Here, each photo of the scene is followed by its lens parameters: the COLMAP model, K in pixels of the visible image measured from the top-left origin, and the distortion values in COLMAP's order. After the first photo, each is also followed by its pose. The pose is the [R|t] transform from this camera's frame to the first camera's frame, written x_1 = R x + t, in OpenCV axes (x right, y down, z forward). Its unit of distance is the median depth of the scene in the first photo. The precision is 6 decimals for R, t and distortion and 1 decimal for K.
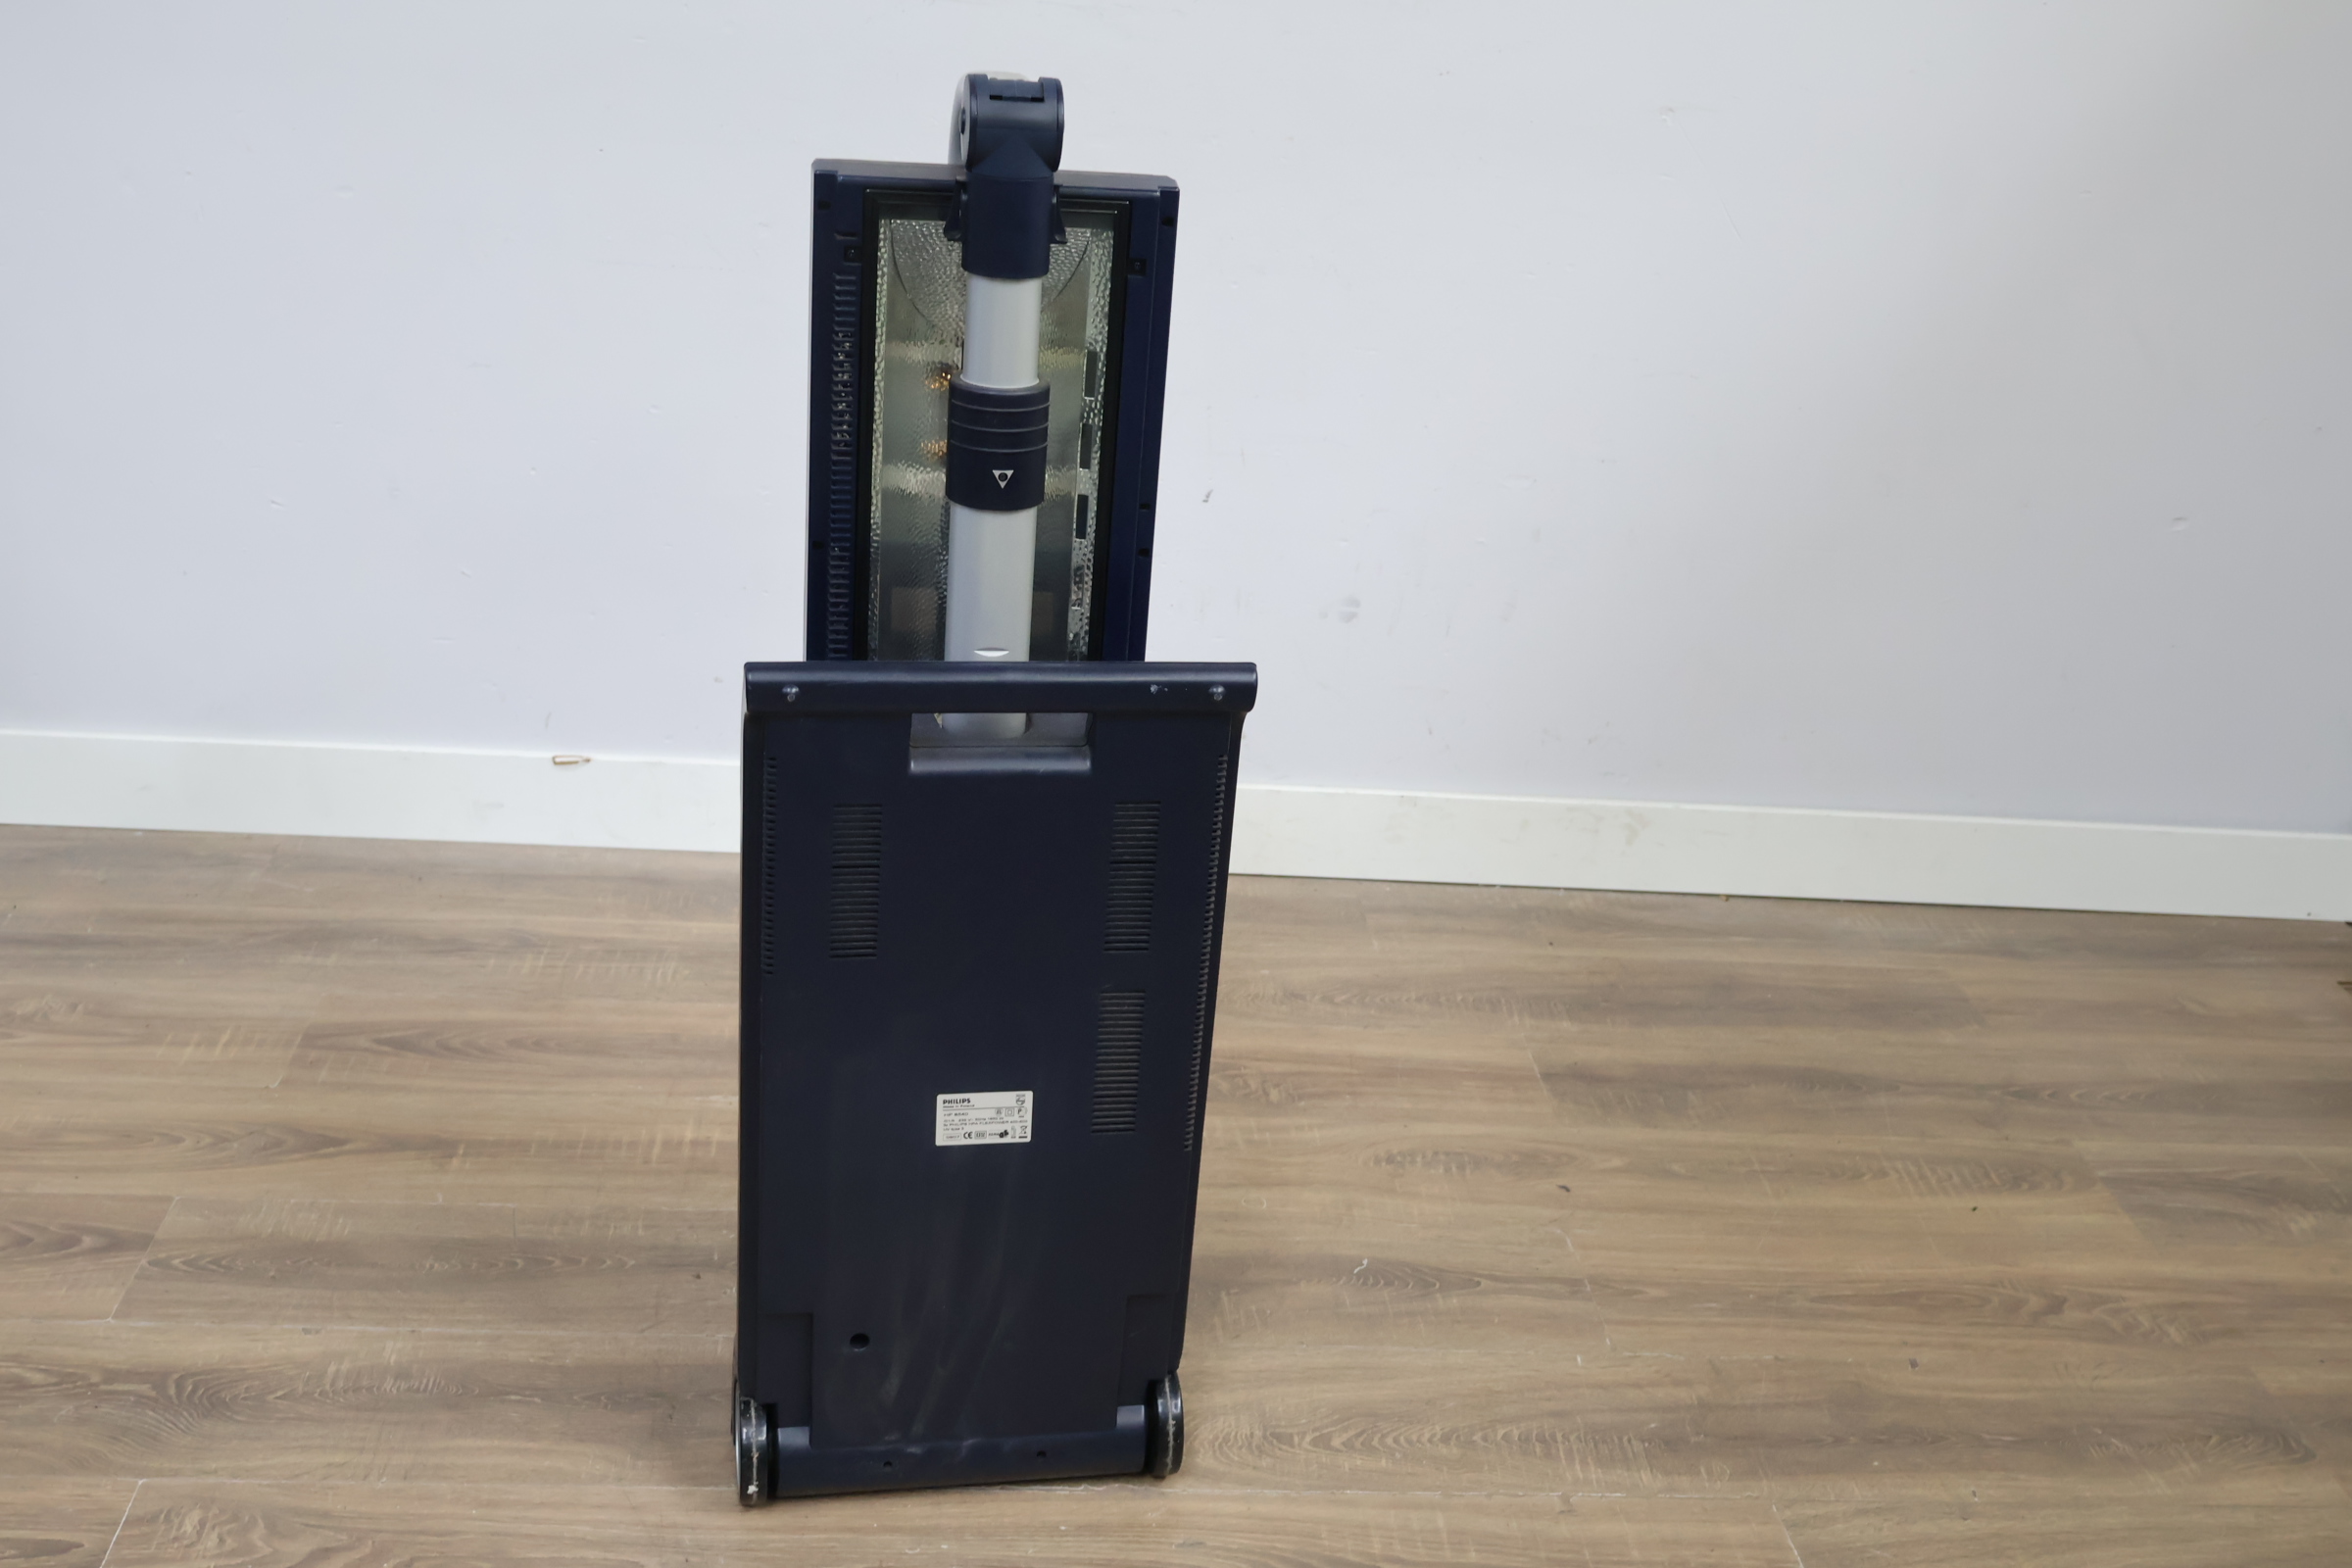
lens RADIAL K [[2513.3, 0, 1172.0], [0, 2513.3, 783.7], [0, 0, 1]] dist [0.008424, 0.000000]
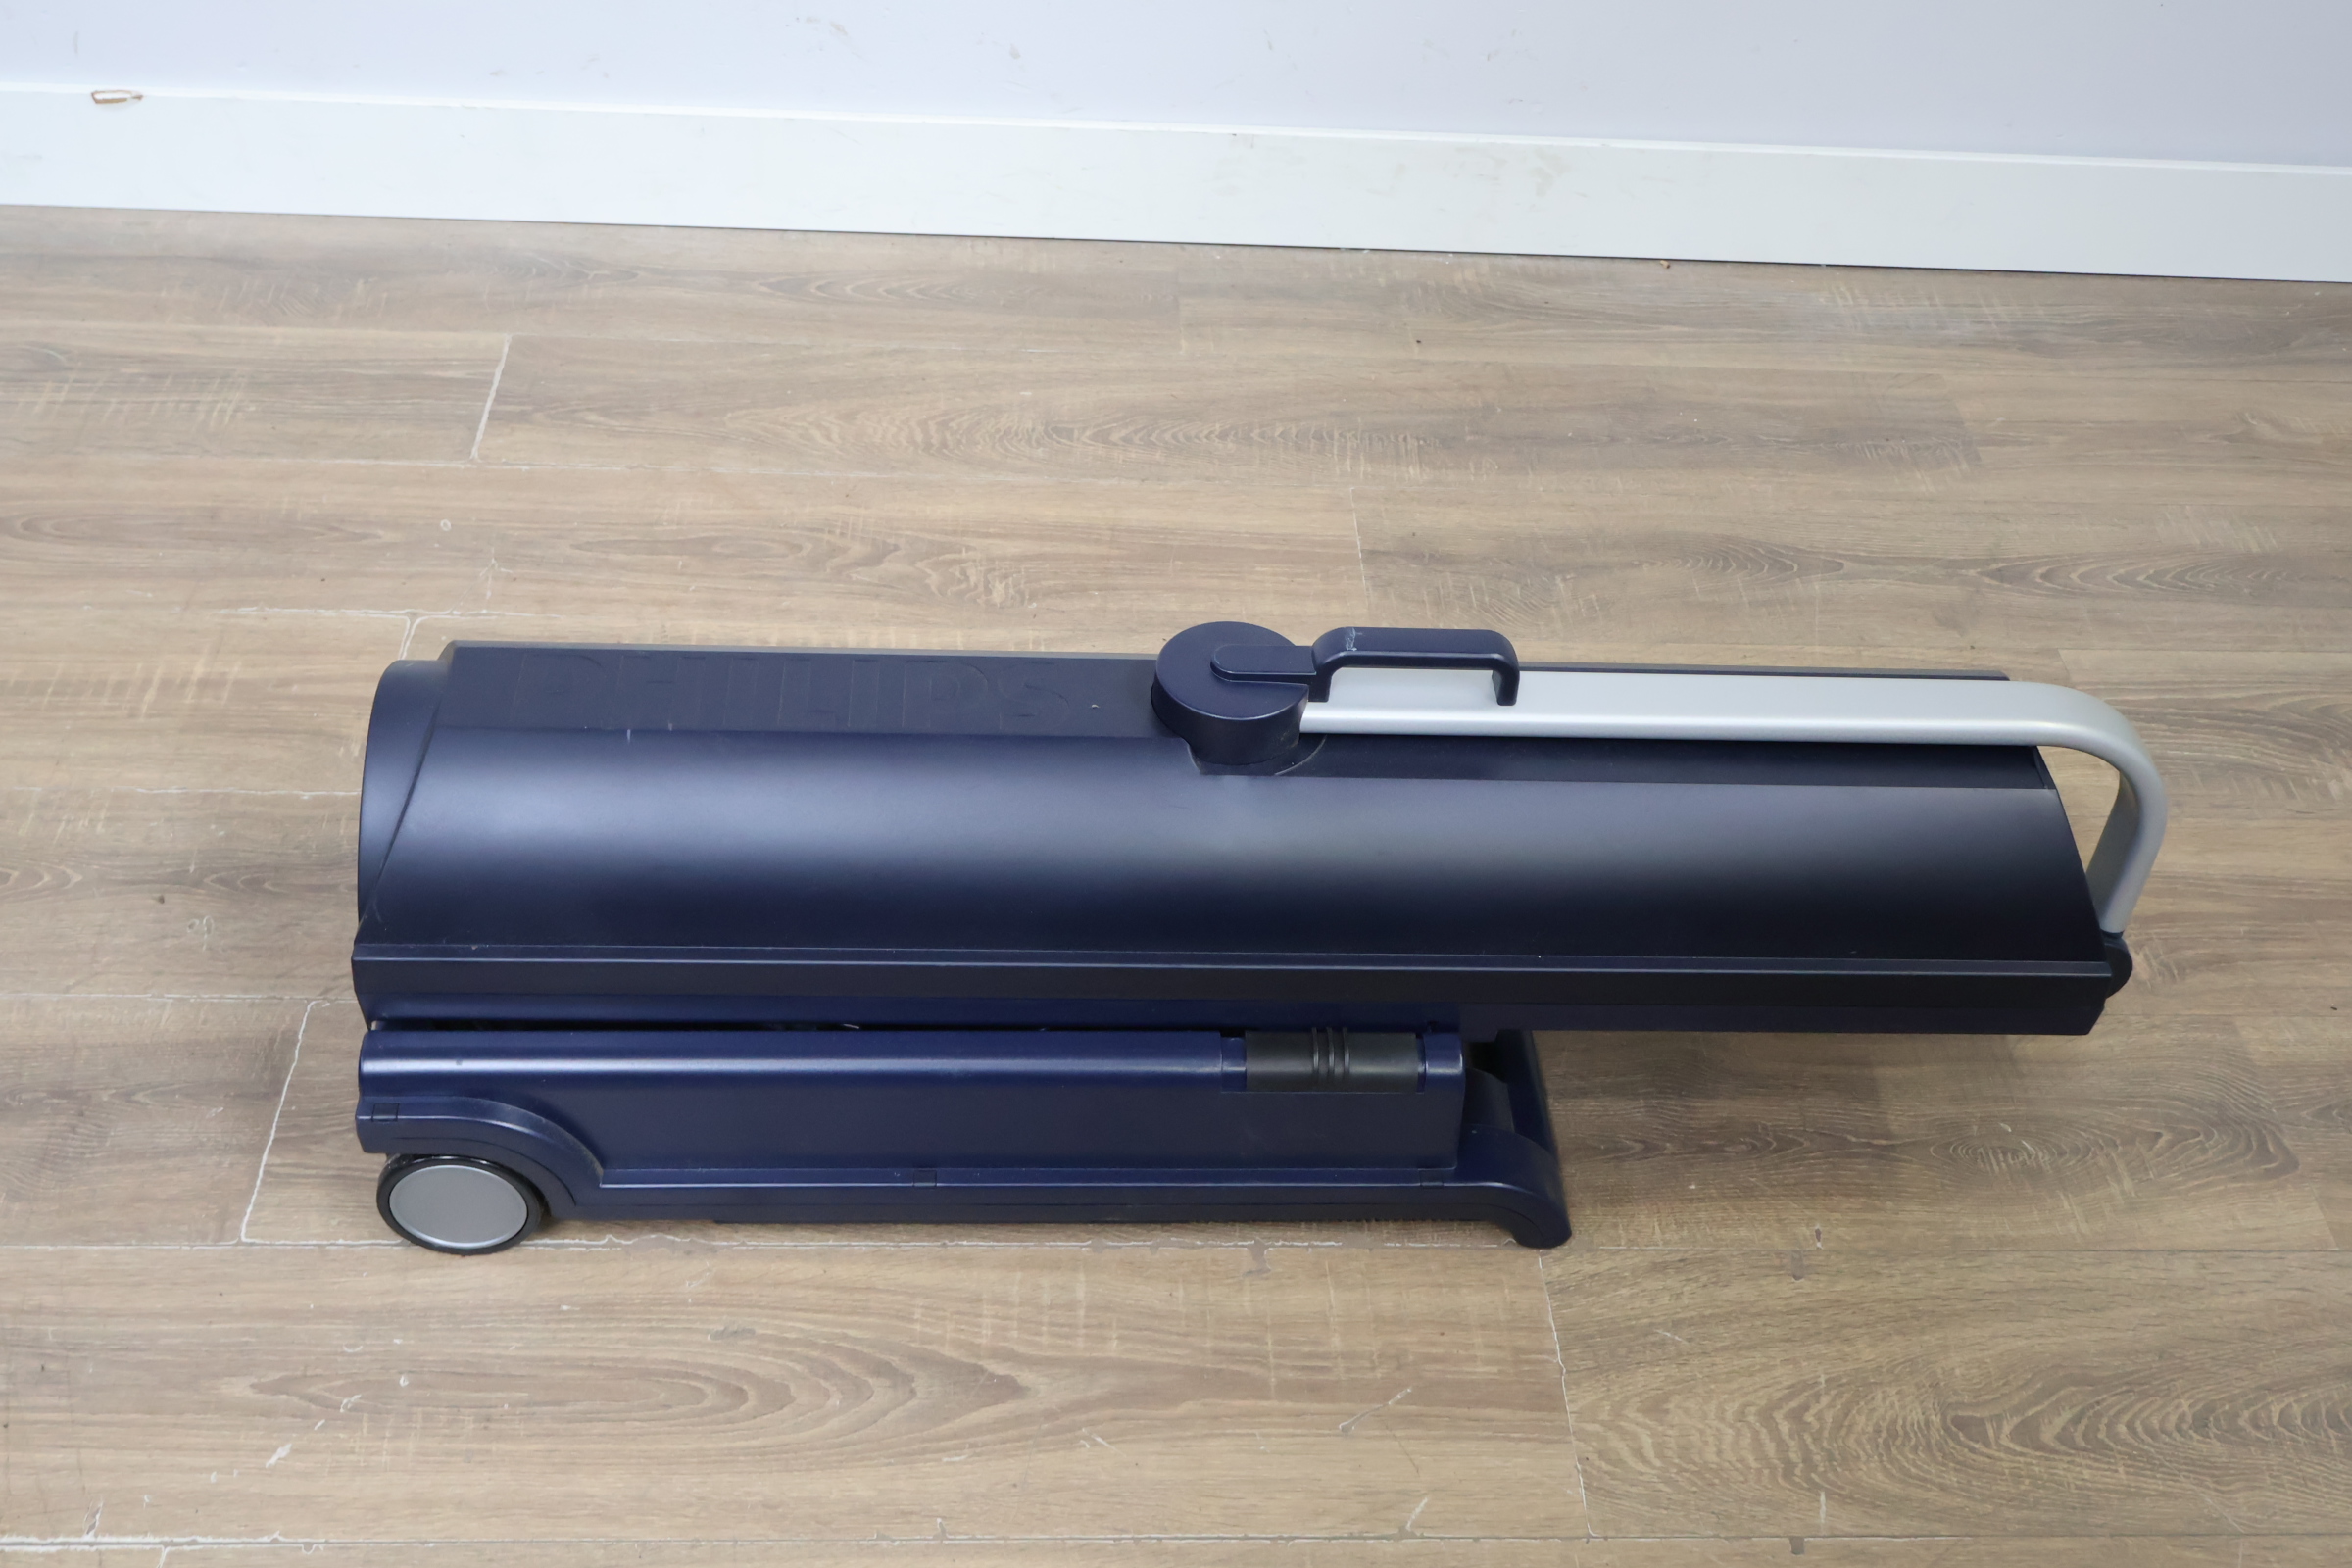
lens RADIAL K [[2513.3, 0, 1185.1], [0, 2513.3, 789.0], [0, 0, 1]] dist [0.008424, 0.000000]
pose [[0.999047, 0.007604, -0.042969, 0.128116], [0.007415, 0.940798, 0.338887, -0.075844], [0.043002, -0.338883, 0.939845, 0.265366]]
